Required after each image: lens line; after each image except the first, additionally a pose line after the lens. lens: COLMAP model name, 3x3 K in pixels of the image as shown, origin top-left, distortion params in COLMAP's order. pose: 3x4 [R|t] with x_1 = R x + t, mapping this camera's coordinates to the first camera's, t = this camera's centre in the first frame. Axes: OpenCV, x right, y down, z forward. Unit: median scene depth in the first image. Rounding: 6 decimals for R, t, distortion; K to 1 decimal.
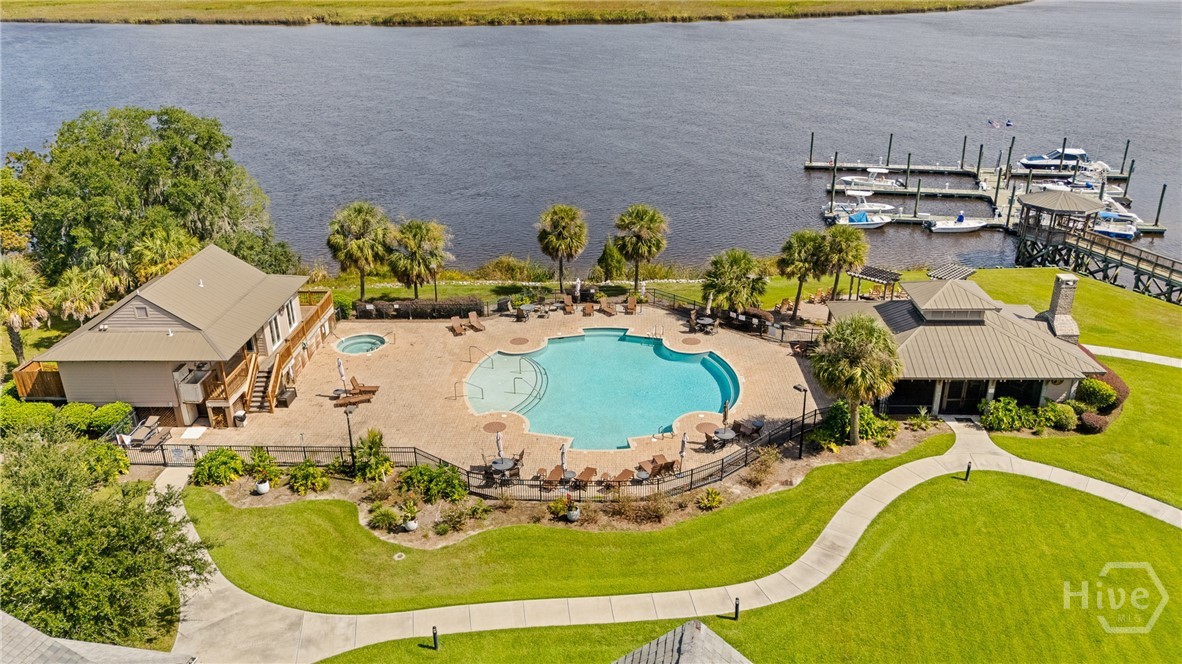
lens RADIAL K [[830.9, 0, 591.0], [0, 830.9, 332.0], [0, 0, 1]] dist [0.097219, -0.119009]
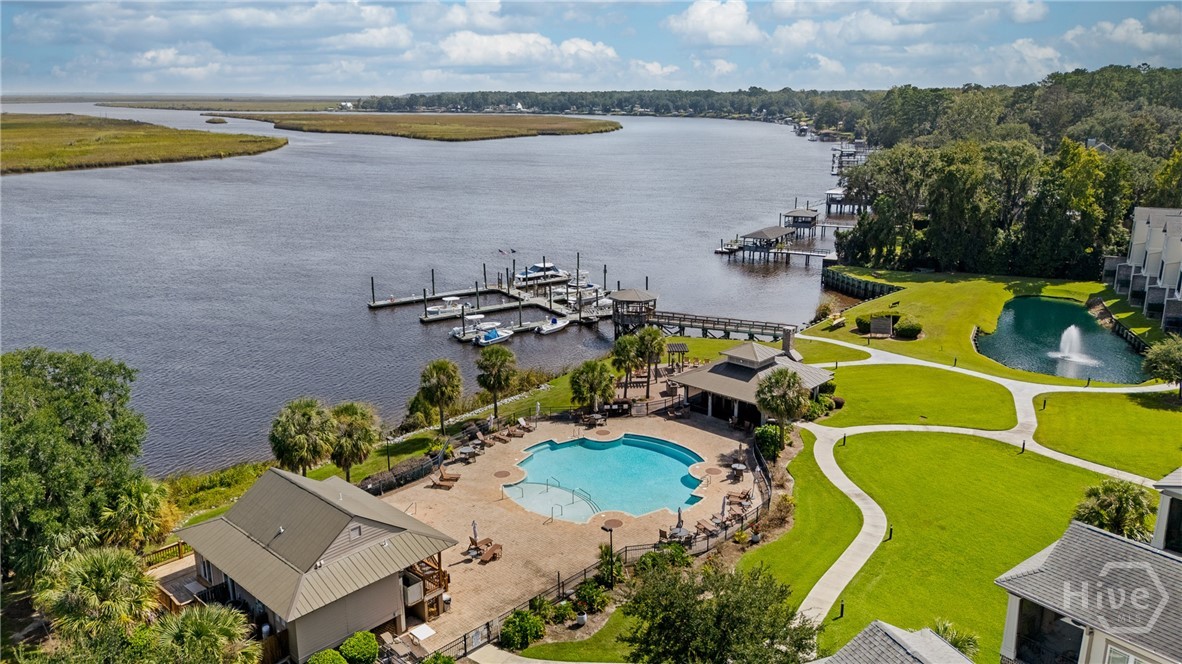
lens RADIAL K [[830.9, 0, 591.0], [0, 830.9, 332.0], [0, 0, 1]] dist [0.097219, -0.119009]
pose [[0.676432, -0.185933, 0.712650, -0.607762], [0.293173, 0.955621, -0.028948, -0.082352], [-0.675641, 0.228511, 0.700923, 0.054263]]
